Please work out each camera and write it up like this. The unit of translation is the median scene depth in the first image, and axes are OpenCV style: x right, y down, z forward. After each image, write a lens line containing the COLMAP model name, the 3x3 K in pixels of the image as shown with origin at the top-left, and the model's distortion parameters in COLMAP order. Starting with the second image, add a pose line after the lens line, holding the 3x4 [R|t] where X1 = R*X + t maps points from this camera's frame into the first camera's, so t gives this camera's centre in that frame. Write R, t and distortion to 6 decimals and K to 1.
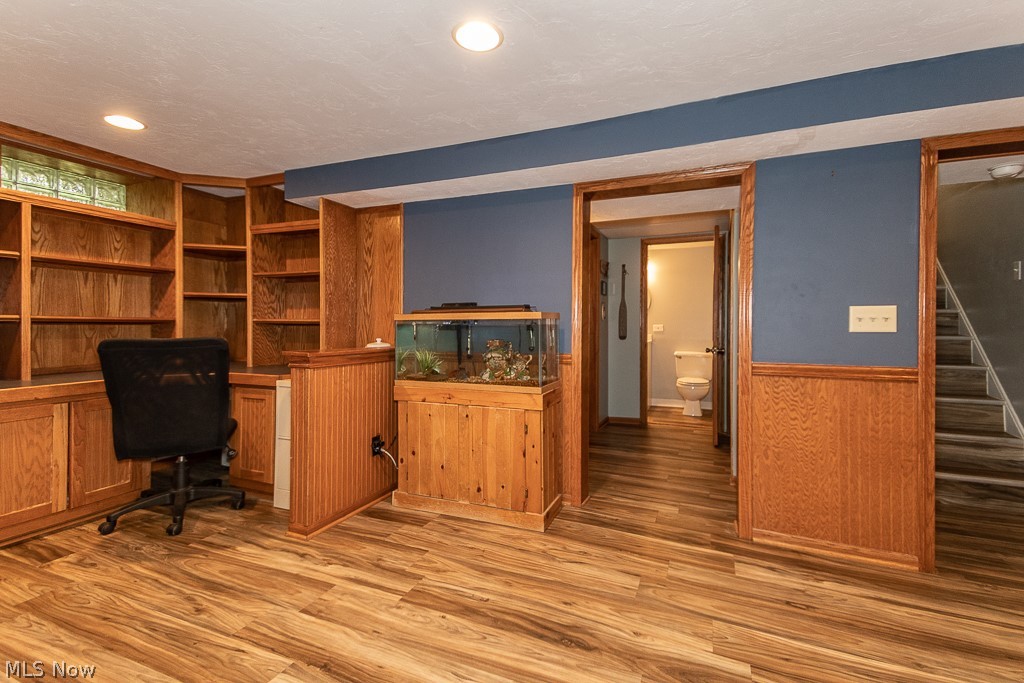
lens RADIAL K [[479.5, 0, 520.3], [0, 479.5, 333.6], [0, 0, 1]] dist [0.013612, -0.014907]
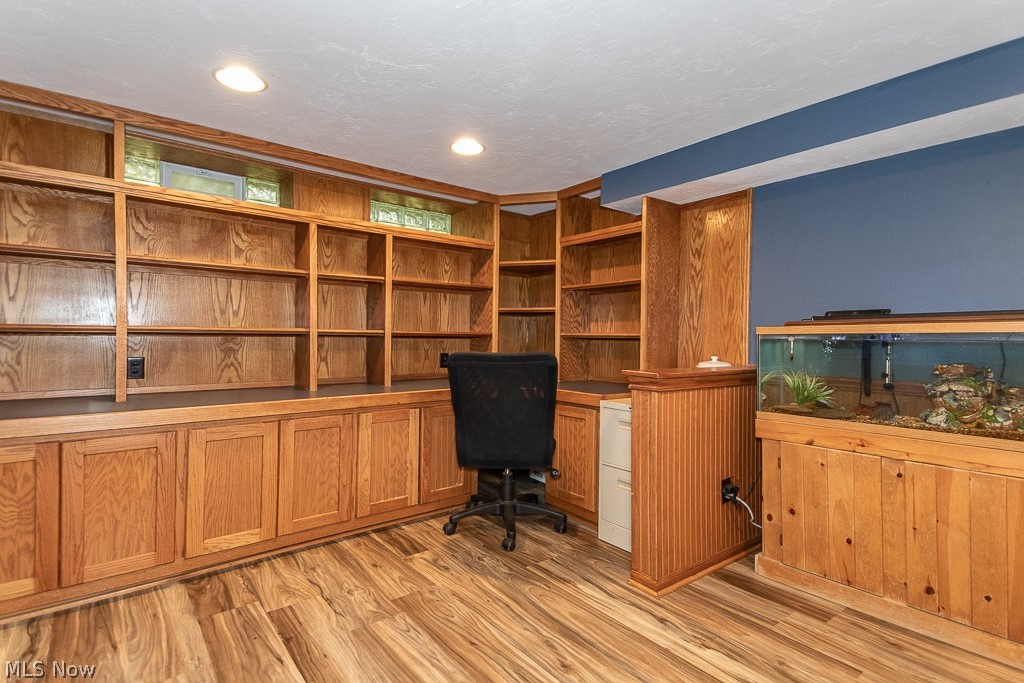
lens RADIAL K [[479.5, 0, 517.7], [0, 479.5, 343.2], [0, 0, 1]] dist [0.013612, -0.014907]
pose [[0.883439, 0.007273, -0.468489, -0.233194], [-0.010259, 0.999940, -0.003822, -0.006349], [0.468433, 0.008183, 0.883461, 0.123159]]
